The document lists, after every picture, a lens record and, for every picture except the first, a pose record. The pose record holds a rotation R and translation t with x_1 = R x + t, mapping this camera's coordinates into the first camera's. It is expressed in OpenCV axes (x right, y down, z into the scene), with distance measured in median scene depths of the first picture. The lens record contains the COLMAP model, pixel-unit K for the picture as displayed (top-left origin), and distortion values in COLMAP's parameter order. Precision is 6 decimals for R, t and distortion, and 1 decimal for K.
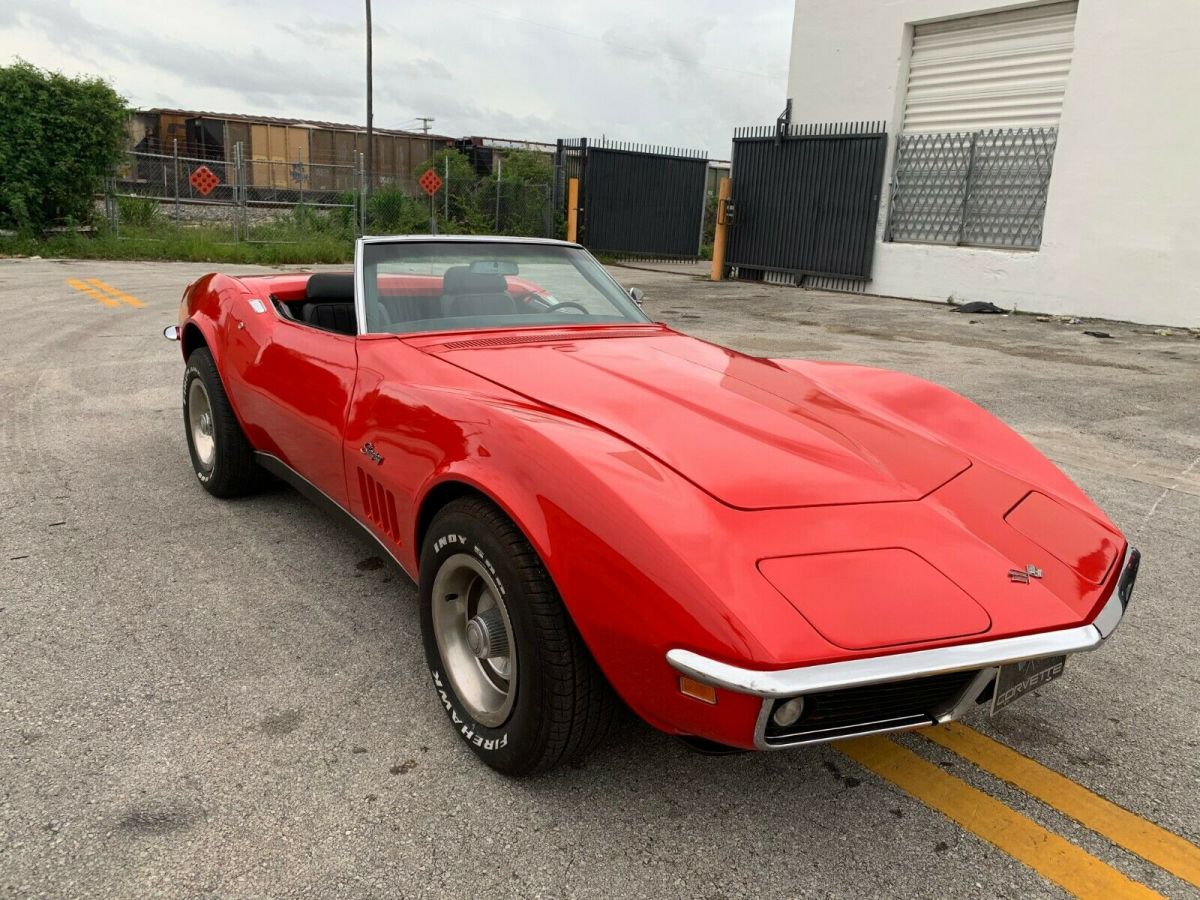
lens RADIAL K [[917.6, 0, 600.0], [0, 917.6, 450.0], [0, 0, 1]] dist [0.000869, 0.004205]
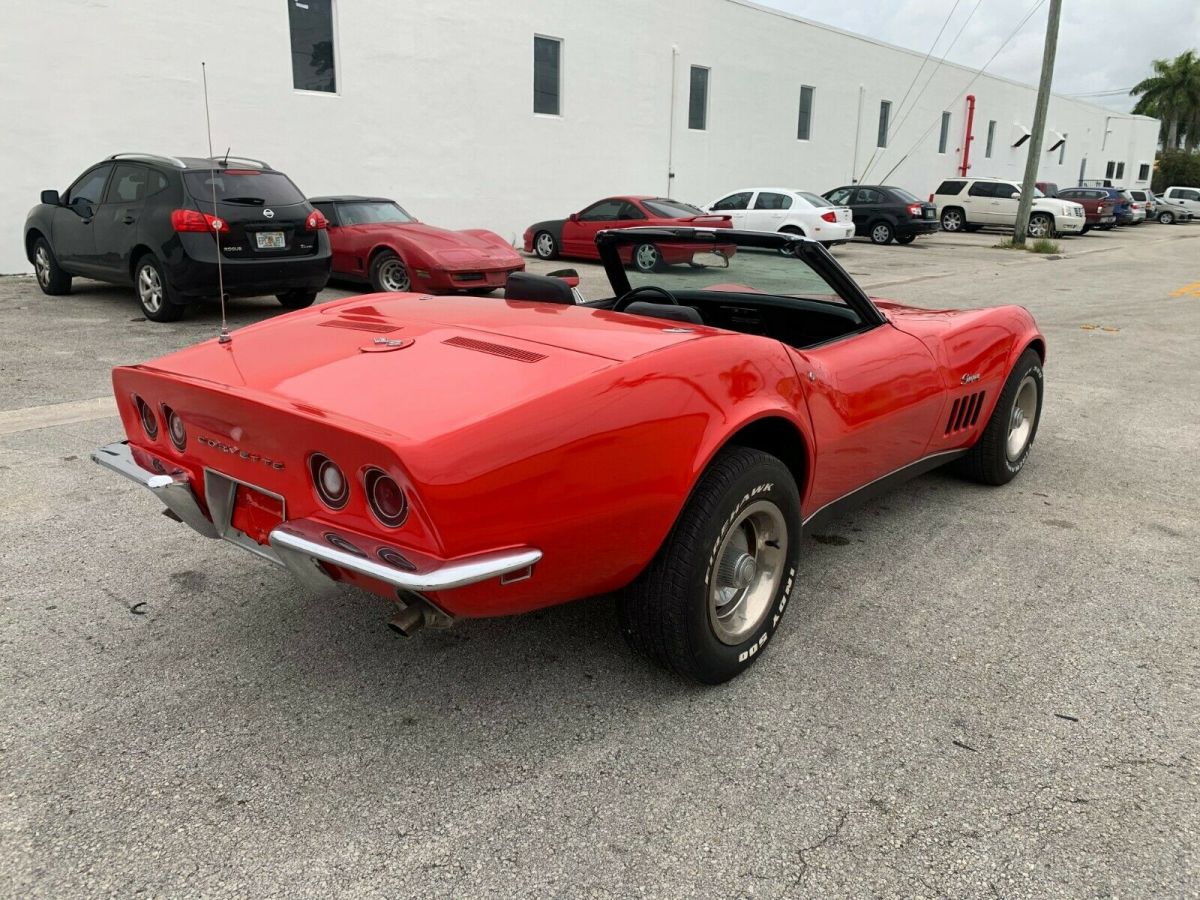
lens RADIAL K [[916.4, 0, 598.7], [0, 916.4, 444.5], [0, 0, 1]] dist [0.009236, 0.000088]
pose [[-0.225488, -0.309667, 0.923721, -0.231270], [0.217197, 0.908299, 0.357517, -0.085141], [-0.949727, 0.281245, -0.137552, 0.278209]]
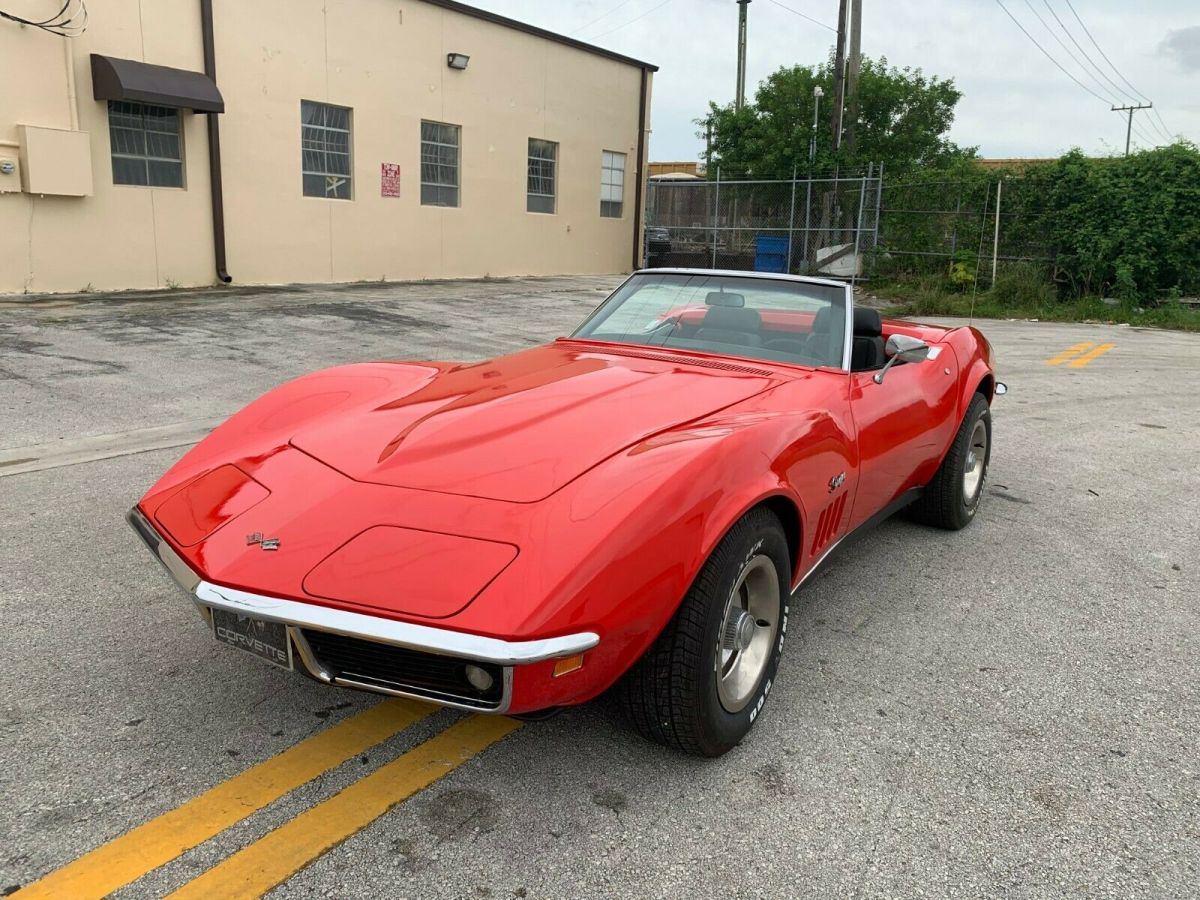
lens RADIAL K [[916.4, 0, 598.7], [0, 916.4, 444.5], [0, 0, 1]] dist [0.009236, 0.000088]
pose [[0.330908, 0.177172, -0.926882, 0.180189], [-0.259143, 0.961516, 0.091275, -0.019972], [0.907383, 0.209991, 0.364086, 0.107424]]
